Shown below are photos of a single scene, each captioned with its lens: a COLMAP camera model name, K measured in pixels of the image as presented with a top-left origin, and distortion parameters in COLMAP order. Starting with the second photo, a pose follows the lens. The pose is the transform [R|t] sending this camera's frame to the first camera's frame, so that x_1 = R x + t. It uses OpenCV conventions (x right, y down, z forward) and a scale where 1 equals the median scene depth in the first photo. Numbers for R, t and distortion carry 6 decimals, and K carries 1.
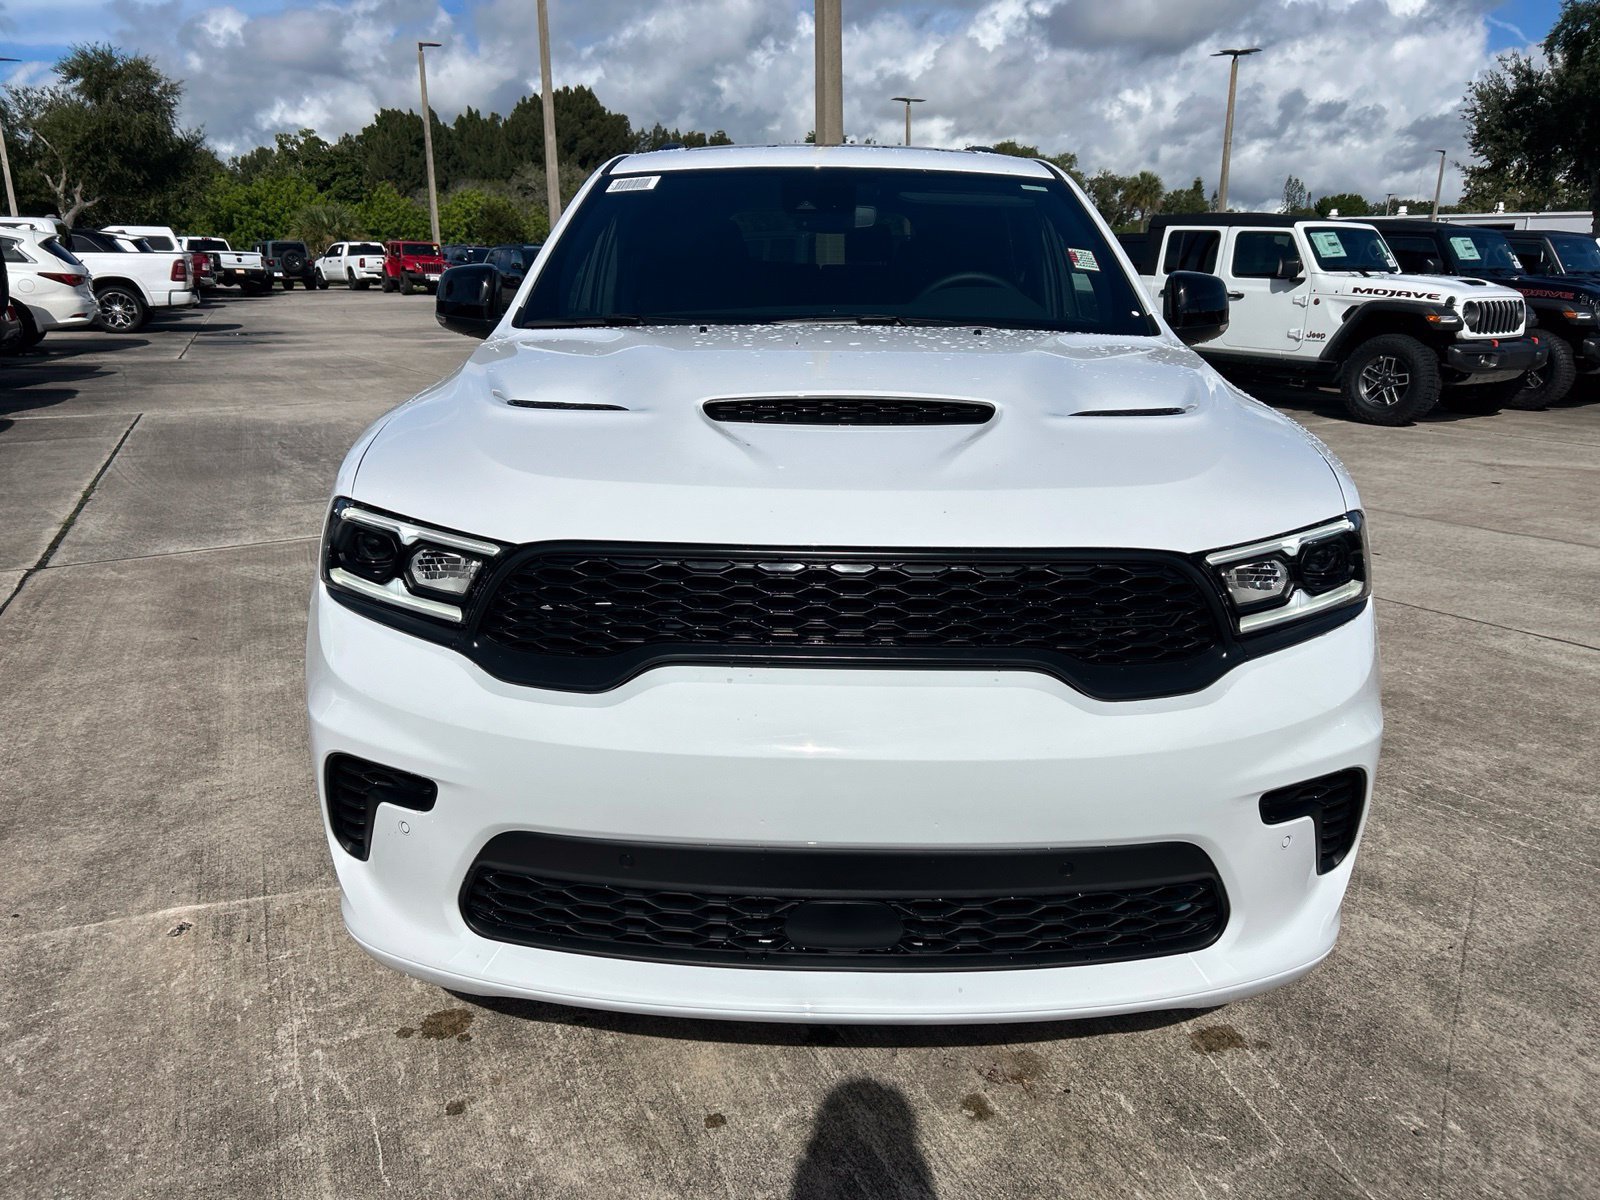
lens RADIAL K [[1204.6, 0, 795.9], [0, 1204.6, 609.9], [0, 0, 1]] dist [0.045417, -0.047782]
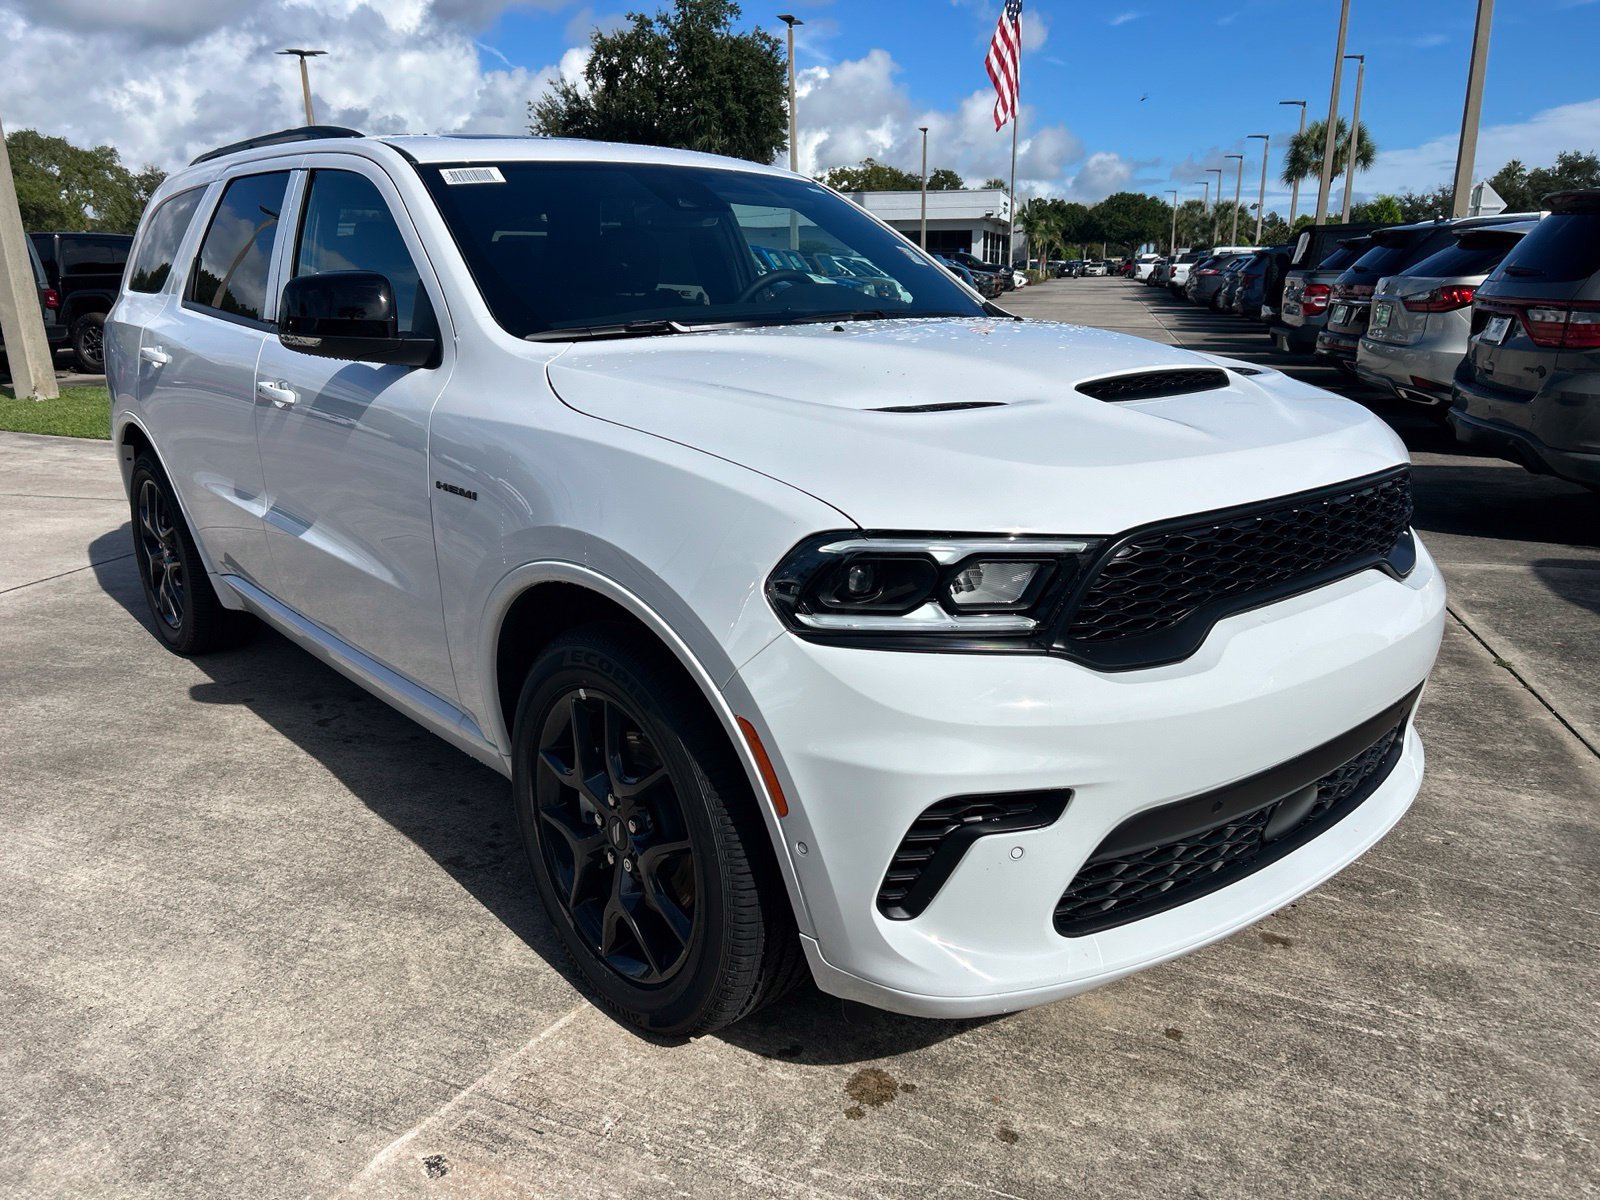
lens RADIAL K [[1204.6, 0, 798.5], [0, 1204.6, 614.0], [0, 0, 1]] dist [0.045417, -0.047782]
pose [[0.754693, -0.197260, 0.625722, -0.164327], [0.196885, 0.977866, 0.070808, -0.017201], [-0.625840, 0.069757, 0.776826, 0.057524]]
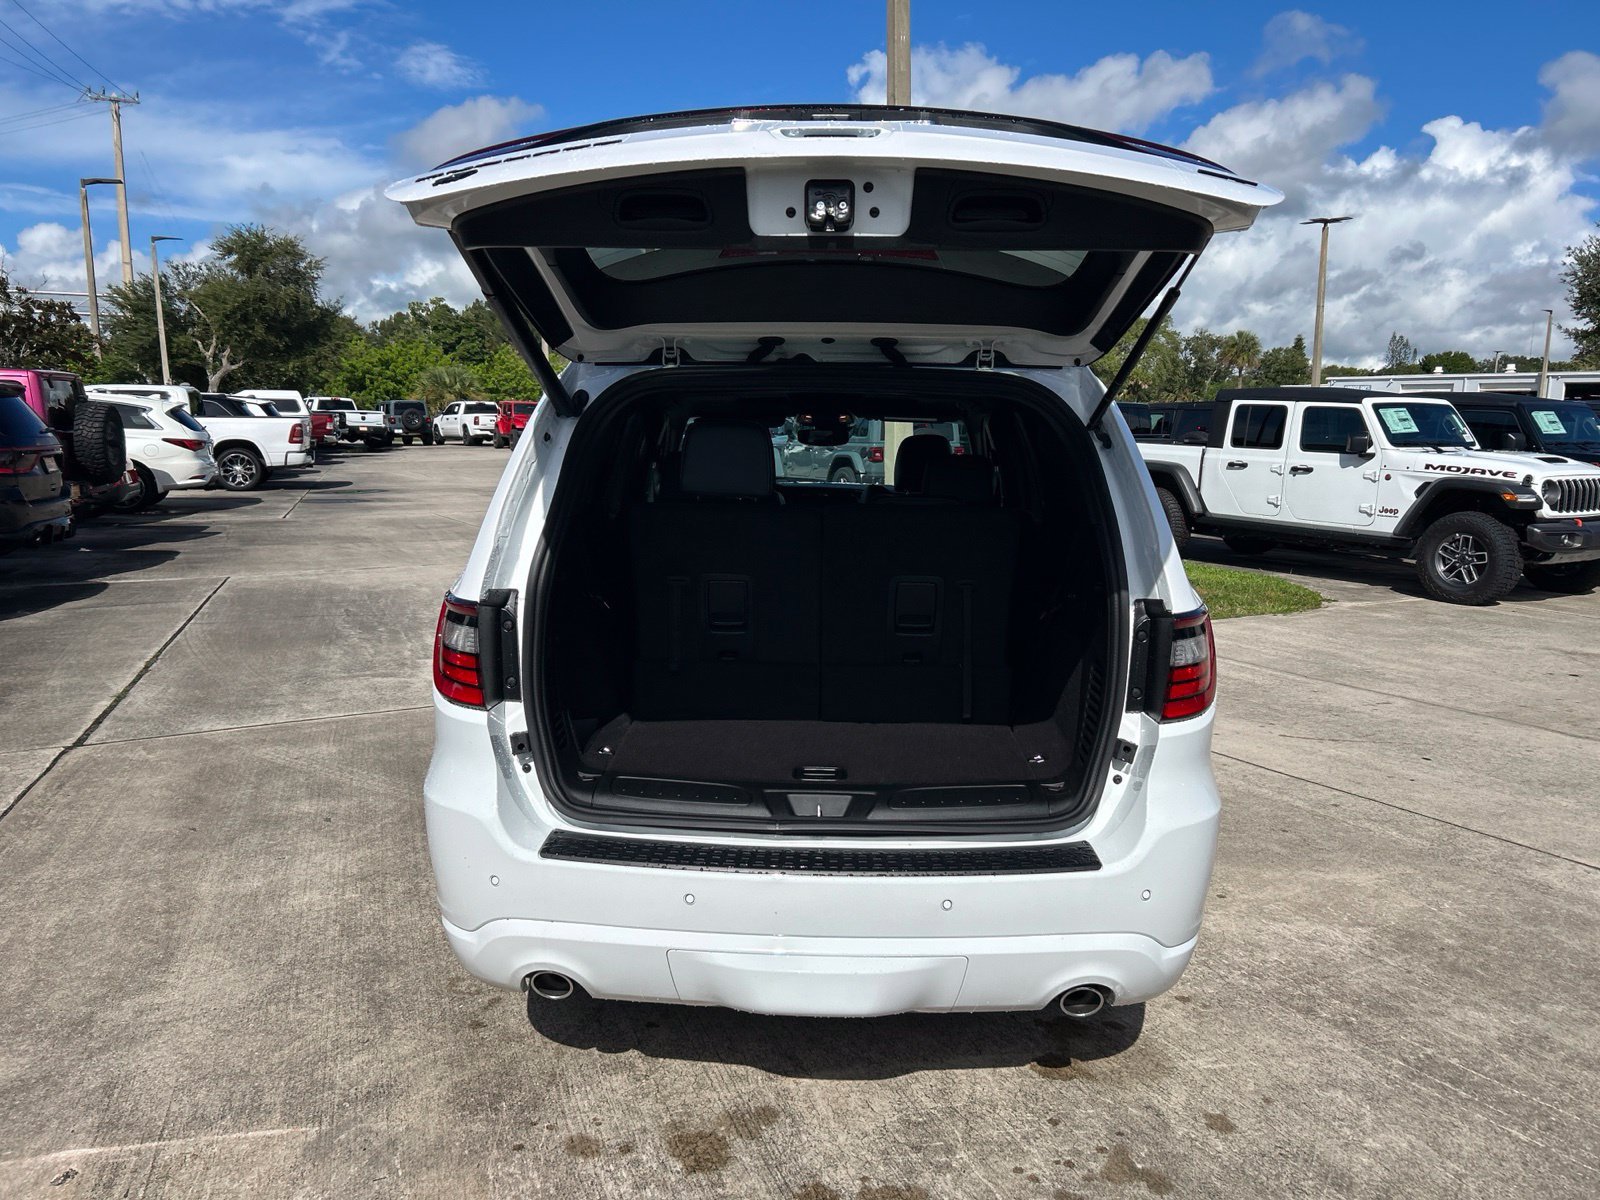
lens RADIAL K [[1204.6, 0, 795.6], [0, 1204.6, 603.7], [0, 0, 1]] dist [0.045417, -0.047782]
pose [[0.996500, 0.014206, -0.082376, 0.034209], [-0.024337, 0.992068, -0.123326, -0.019759], [0.079971, 0.124899, 0.988941, 0.004828]]
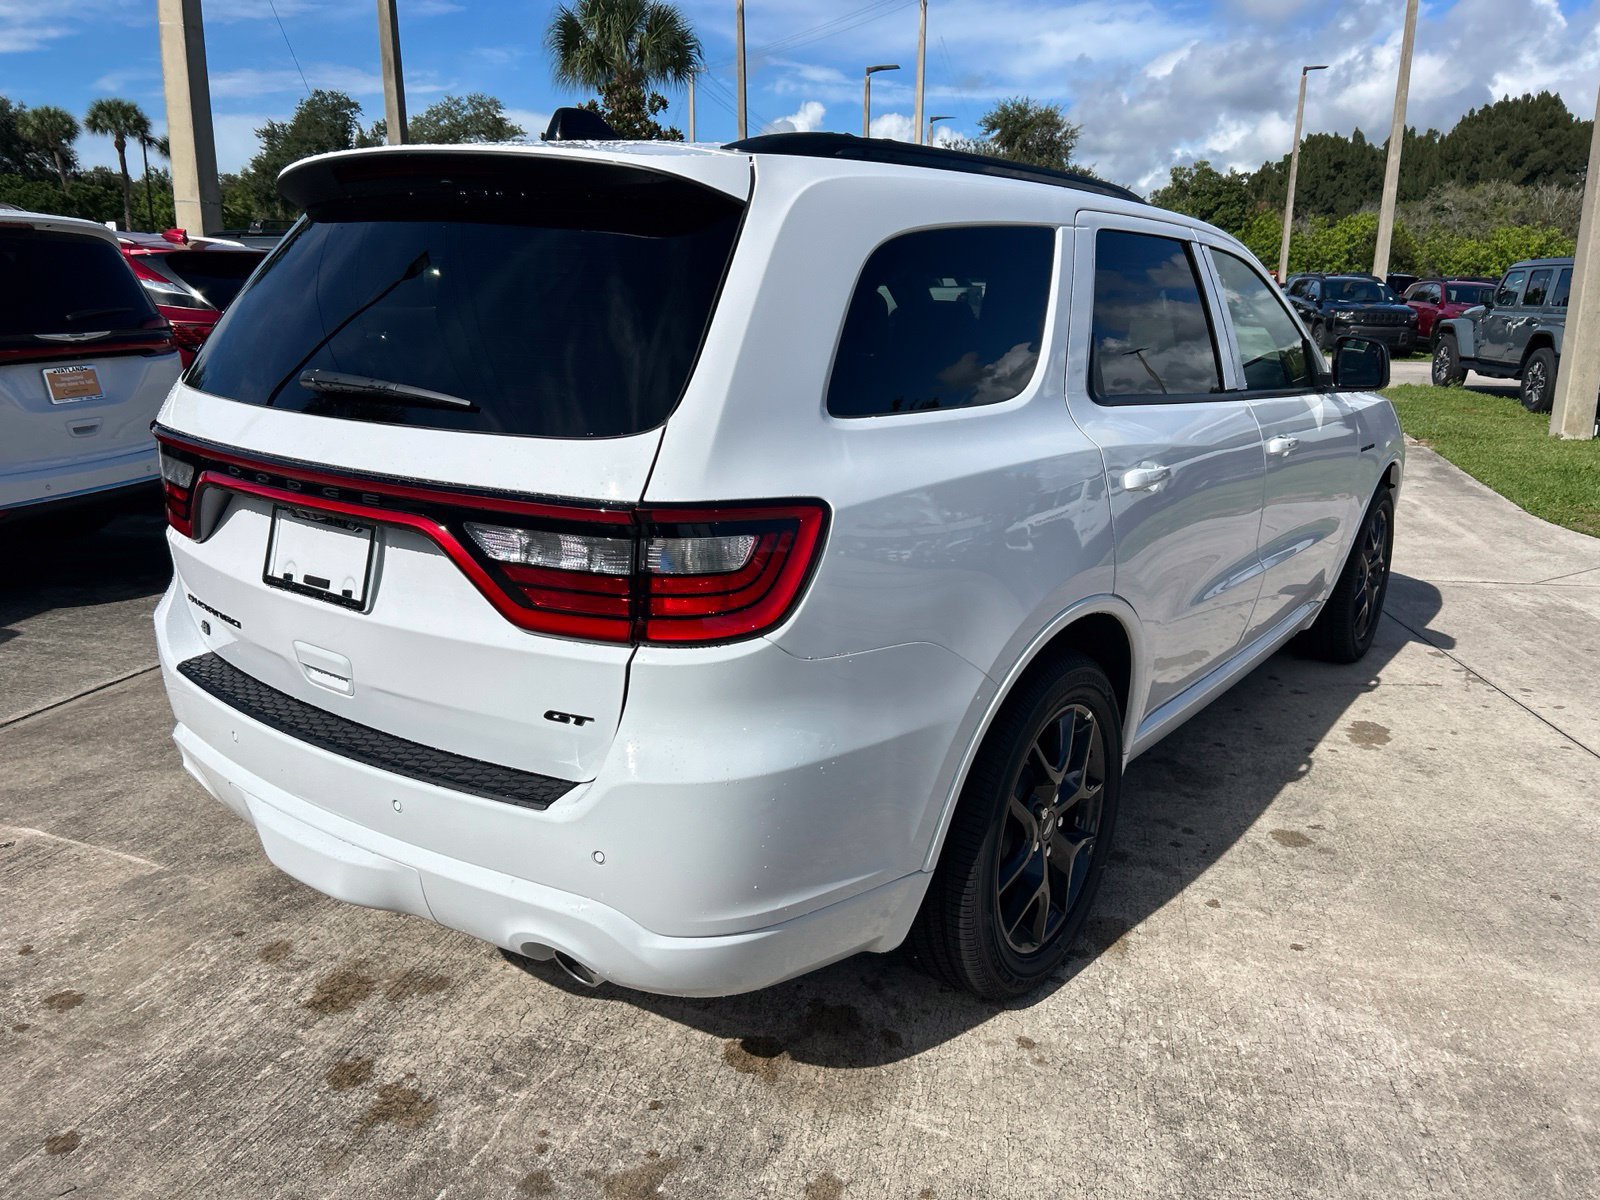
lens RADIAL K [[1204.6, 0, 794.2], [0, 1204.6, 594.8], [0, 0, 1]] dist [0.045417, -0.047782]
pose [[0.768300, 0.166922, -0.617942, 0.192639], [-0.186127, 0.981943, 0.033832, -0.042245], [0.612431, 0.089023, 0.785496, 0.108124]]
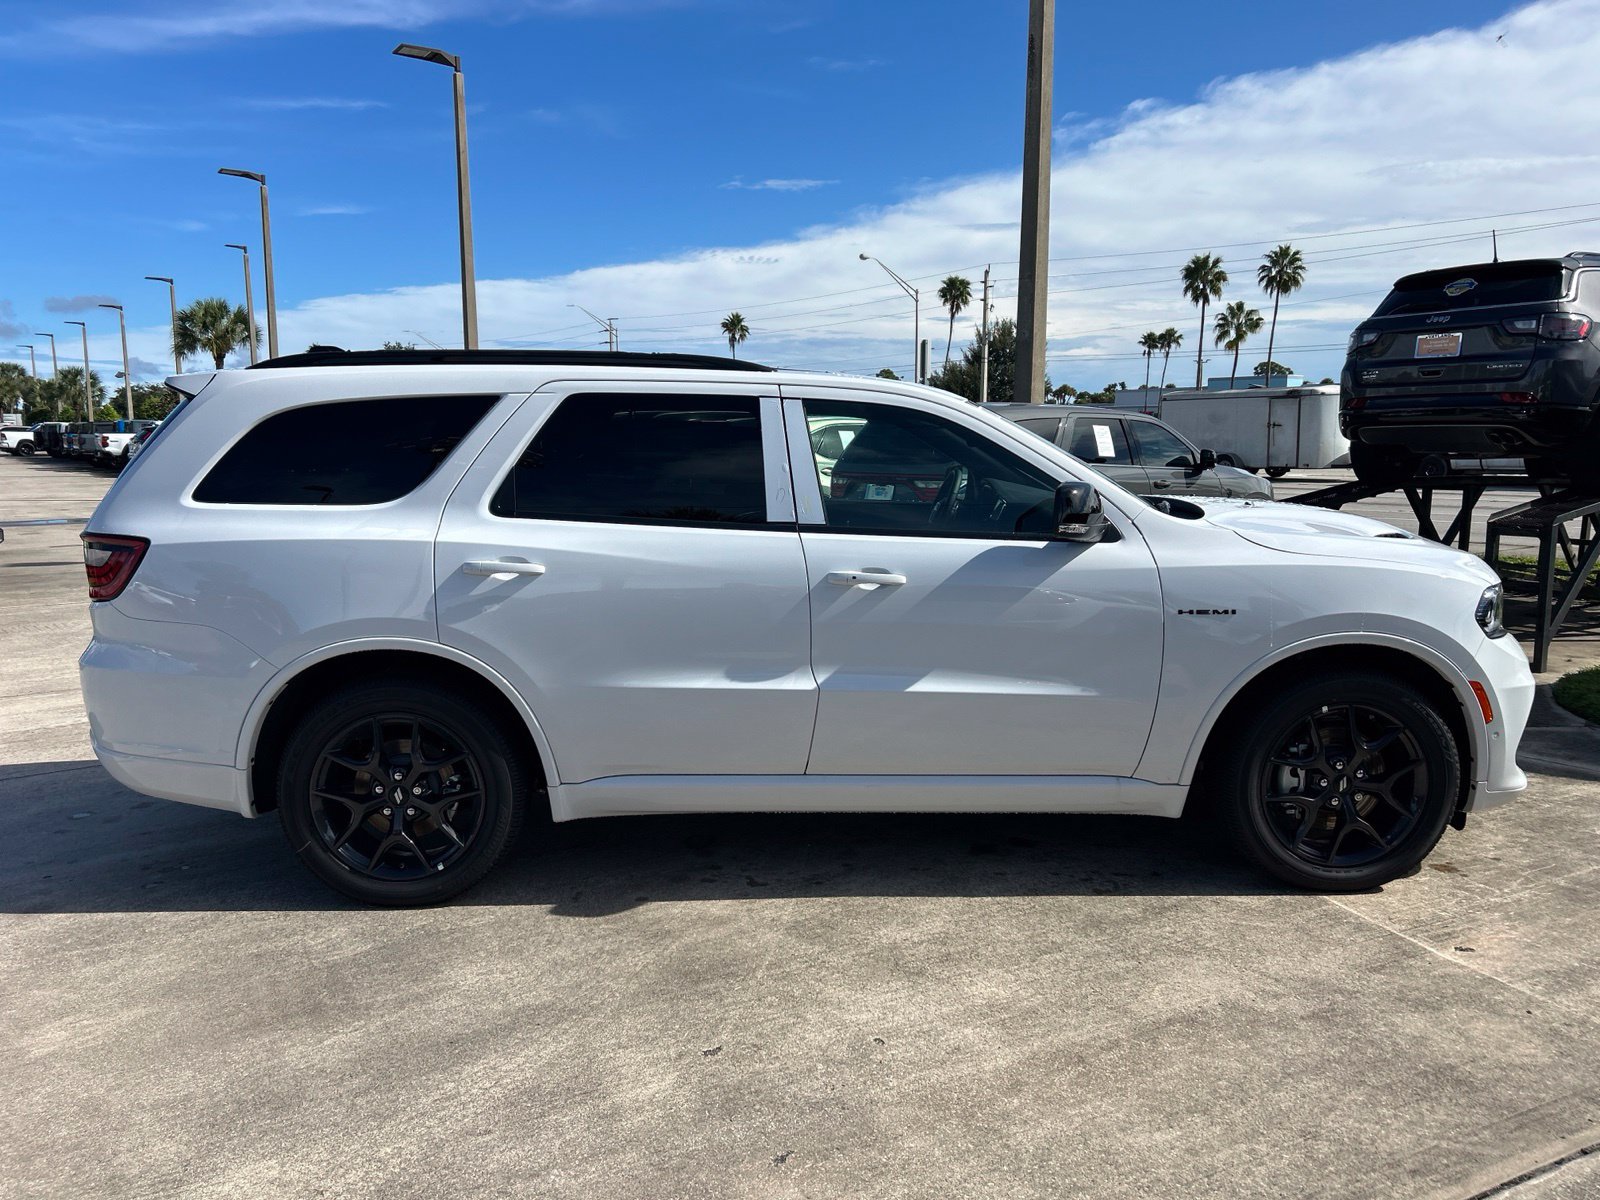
lens RADIAL K [[1204.6, 0, 799.7], [0, 1204.6, 588.3], [0, 0, 1]] dist [0.045417, -0.047782]
pose [[-0.042387, -0.143014, 0.988813, -0.398177], [0.277902, 0.948958, 0.149162, -0.121517], [-0.959674, 0.281115, -0.000479, 0.359086]]
